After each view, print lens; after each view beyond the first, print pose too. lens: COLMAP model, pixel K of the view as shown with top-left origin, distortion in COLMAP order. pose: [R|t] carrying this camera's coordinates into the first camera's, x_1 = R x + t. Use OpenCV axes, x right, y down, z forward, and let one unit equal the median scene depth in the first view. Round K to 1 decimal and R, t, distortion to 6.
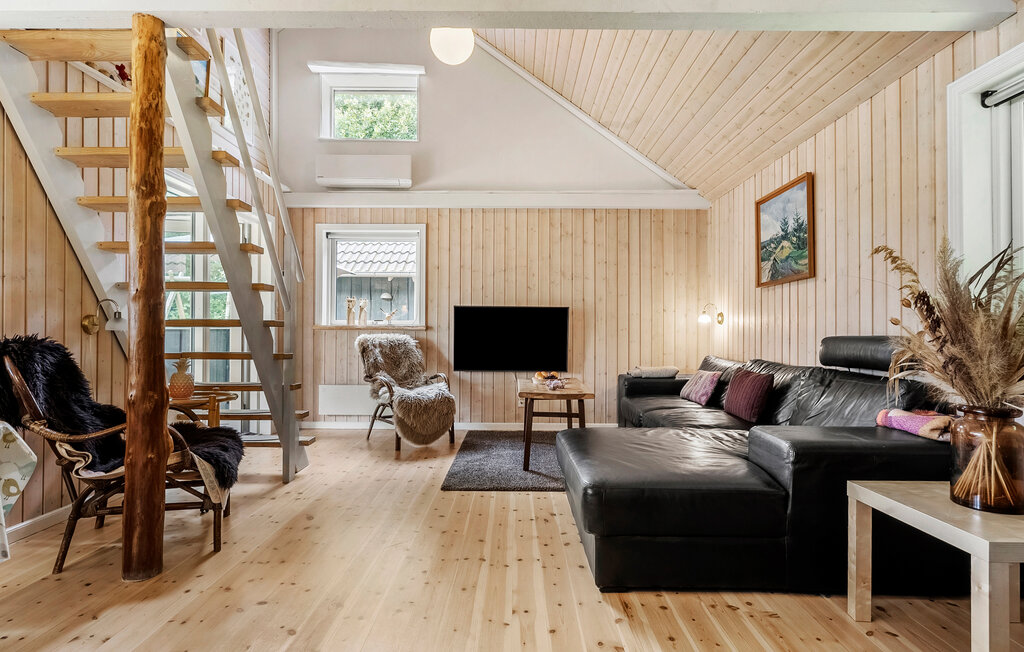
lens RADIAL K [[557.9, 0, 510.4], [0, 557.9, 324.7], [0, 0, 1]] dist [-0.002730, 0.002788]
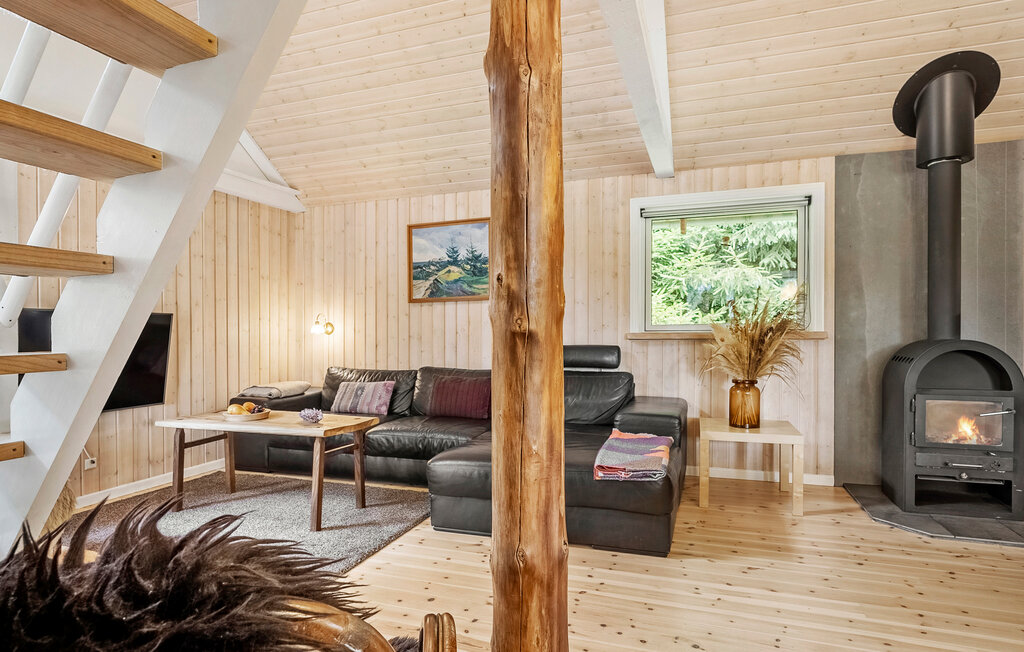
lens RADIAL K [[557.9, 0, 513.3], [0, 557.9, 334.2], [0, 0, 1]] dist [-0.002730, 0.002788]
pose [[0.323897, -0.013059, 0.946002, -0.520380], [-0.002030, 0.999893, 0.014499, -0.019015], [-0.946090, -0.006617, 0.323835, 0.423073]]
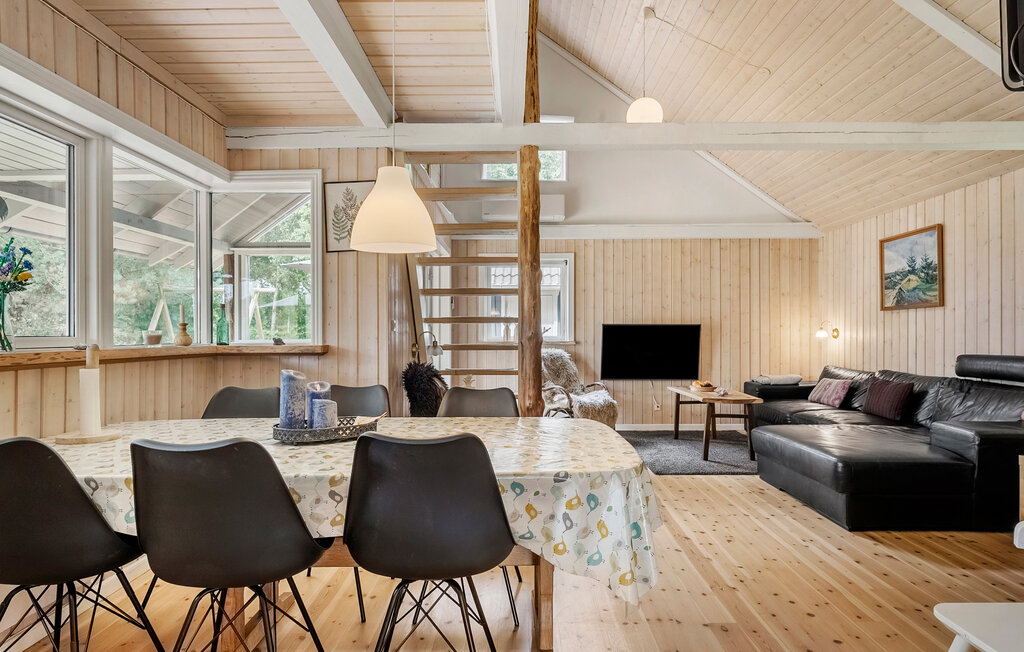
lens RADIAL K [[585.7, 0, 513.8], [0, 585.7, 333.9], [0, 0, 1]] dist [0.003479, -0.000627]
pose [[0.999956, -0.008889, -0.003083, -0.339264], [0.008935, 0.999845, 0.015175, -0.040674], [0.002947, -0.015202, 0.999880, -0.269789]]
